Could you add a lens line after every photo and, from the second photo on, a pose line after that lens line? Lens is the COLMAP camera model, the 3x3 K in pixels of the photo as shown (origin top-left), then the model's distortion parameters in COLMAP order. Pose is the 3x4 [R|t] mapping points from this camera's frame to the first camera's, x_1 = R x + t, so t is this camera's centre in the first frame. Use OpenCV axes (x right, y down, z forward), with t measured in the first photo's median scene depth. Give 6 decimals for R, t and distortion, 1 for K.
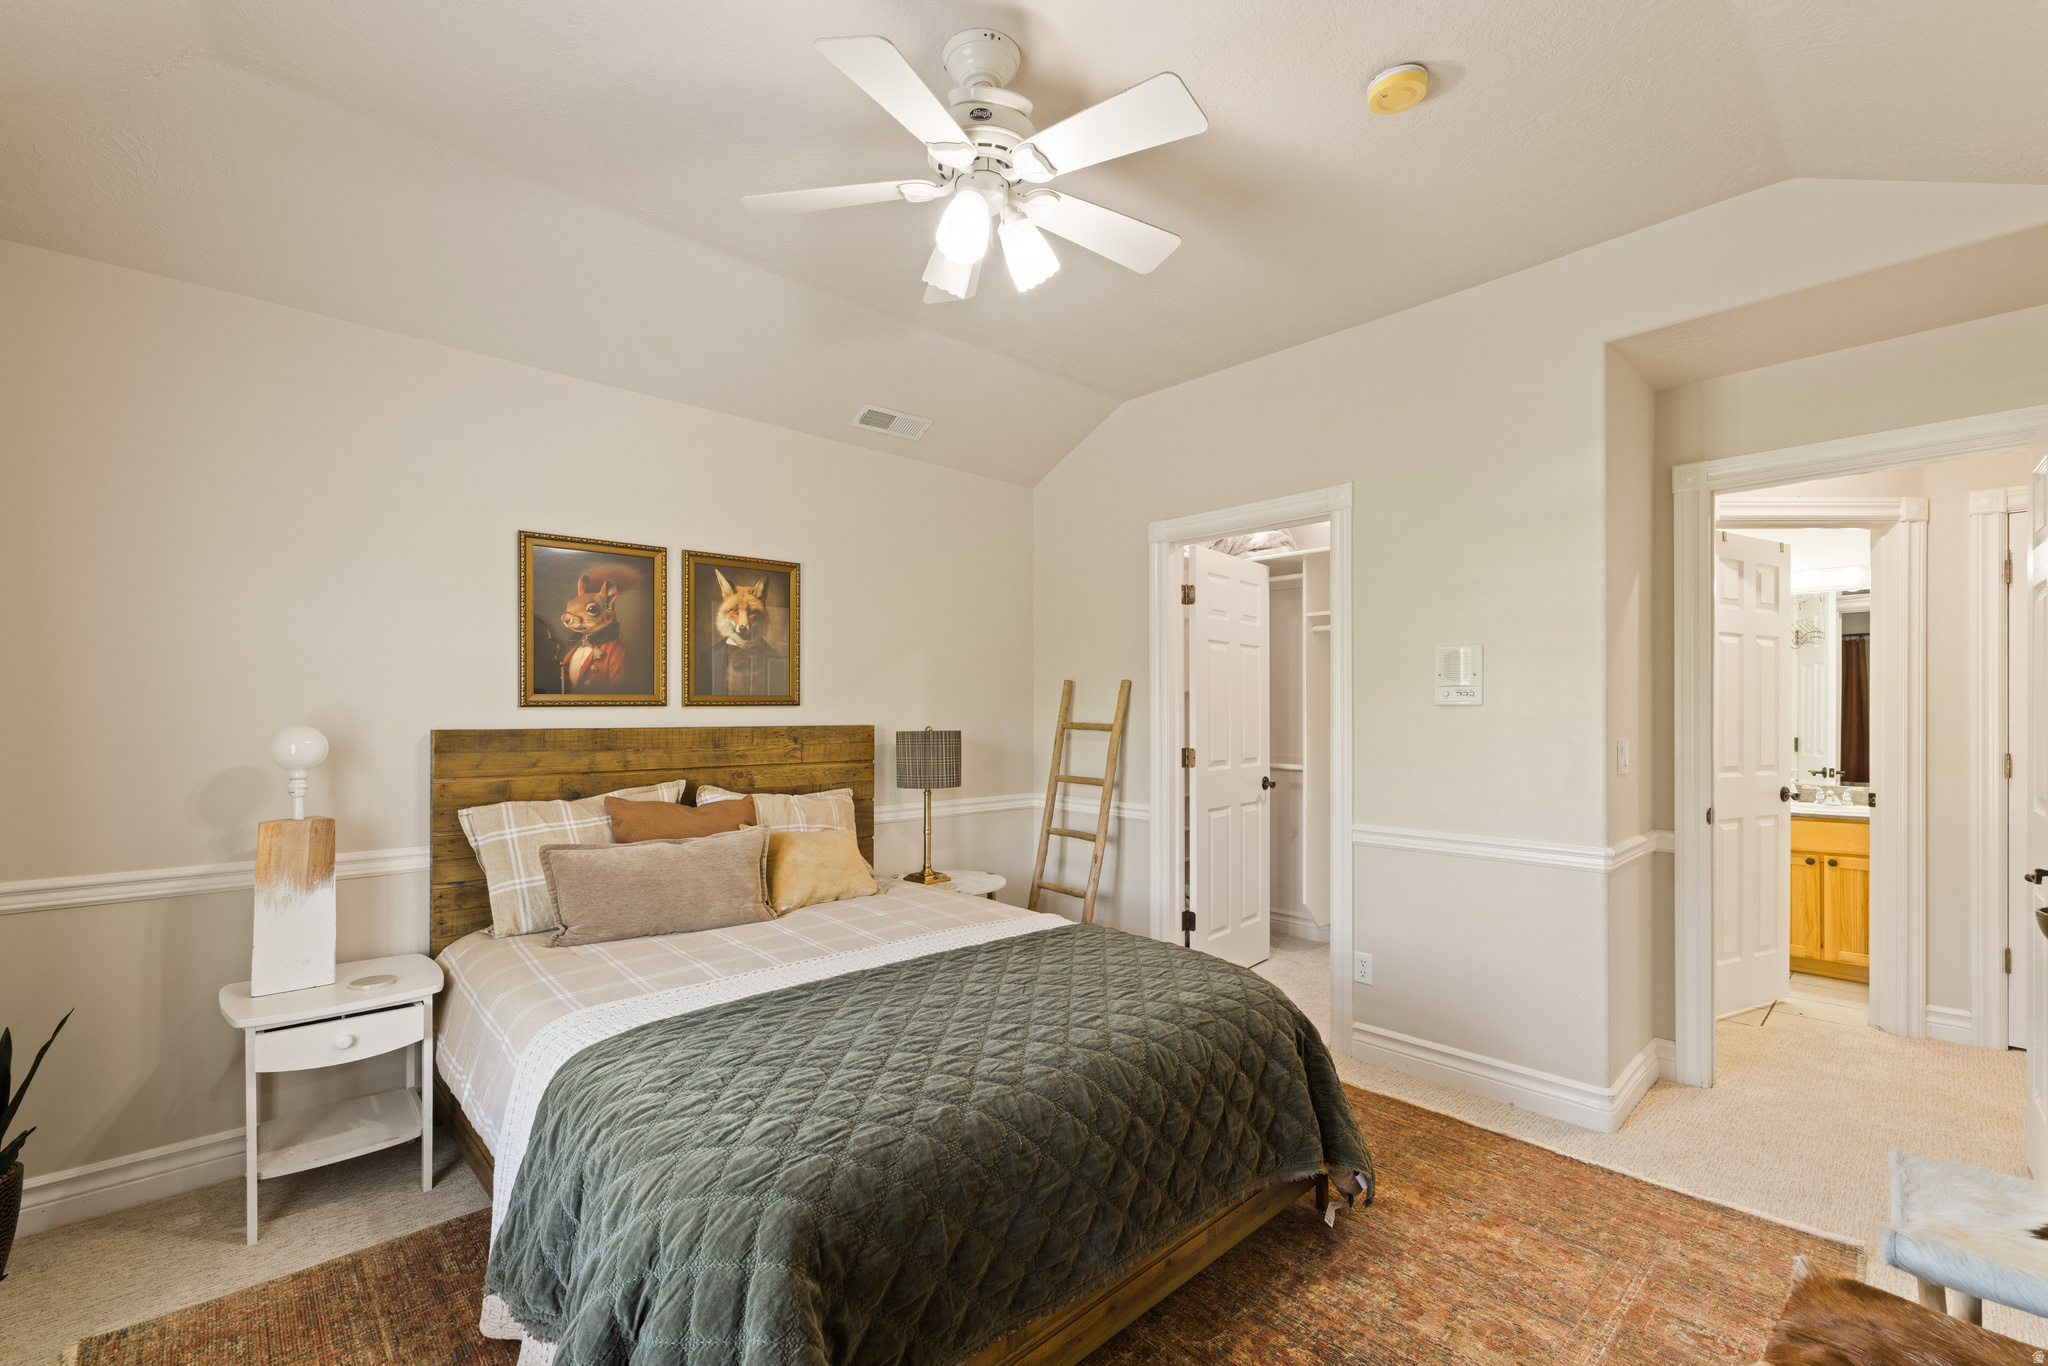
lens RADIAL K [[862.9, 0, 1018.8], [0, 862.9, 688.2], [0, 0, 1]] dist [0.000537, 0.000150]
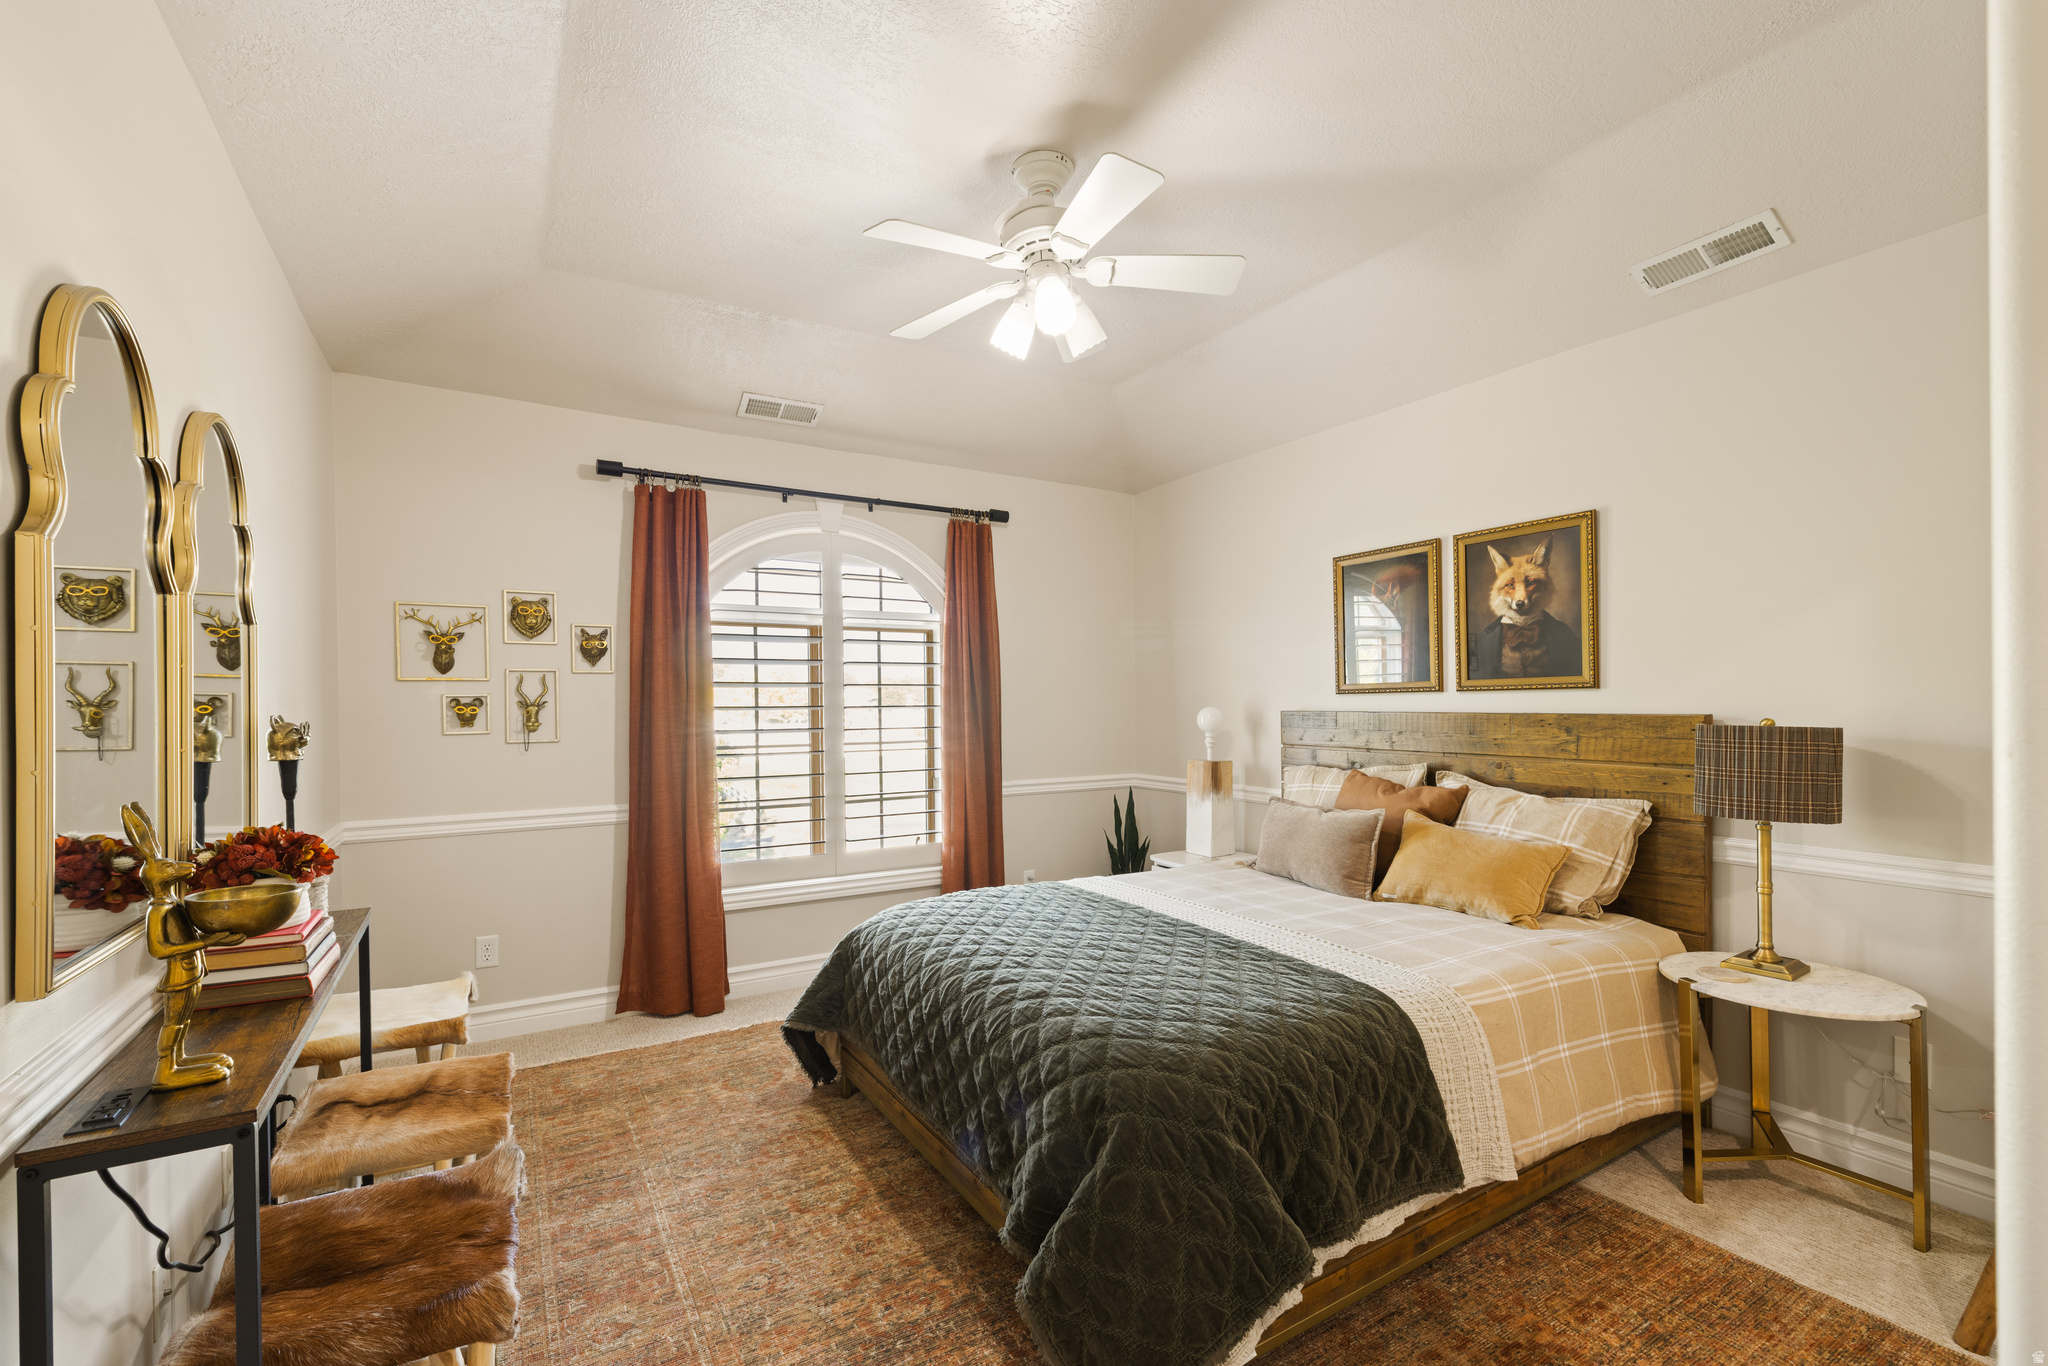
lens RADIAL K [[862.9, 0, 1018.8], [0, 862.9, 688.2], [0, 0, 1]] dist [0.000537, 0.000150]
pose [[-0.195974, -0.011322, -0.980544, 0.663515], [0.036330, 0.999163, -0.018798, 0.016675], [0.979936, -0.039307, -0.195398, 0.665697]]
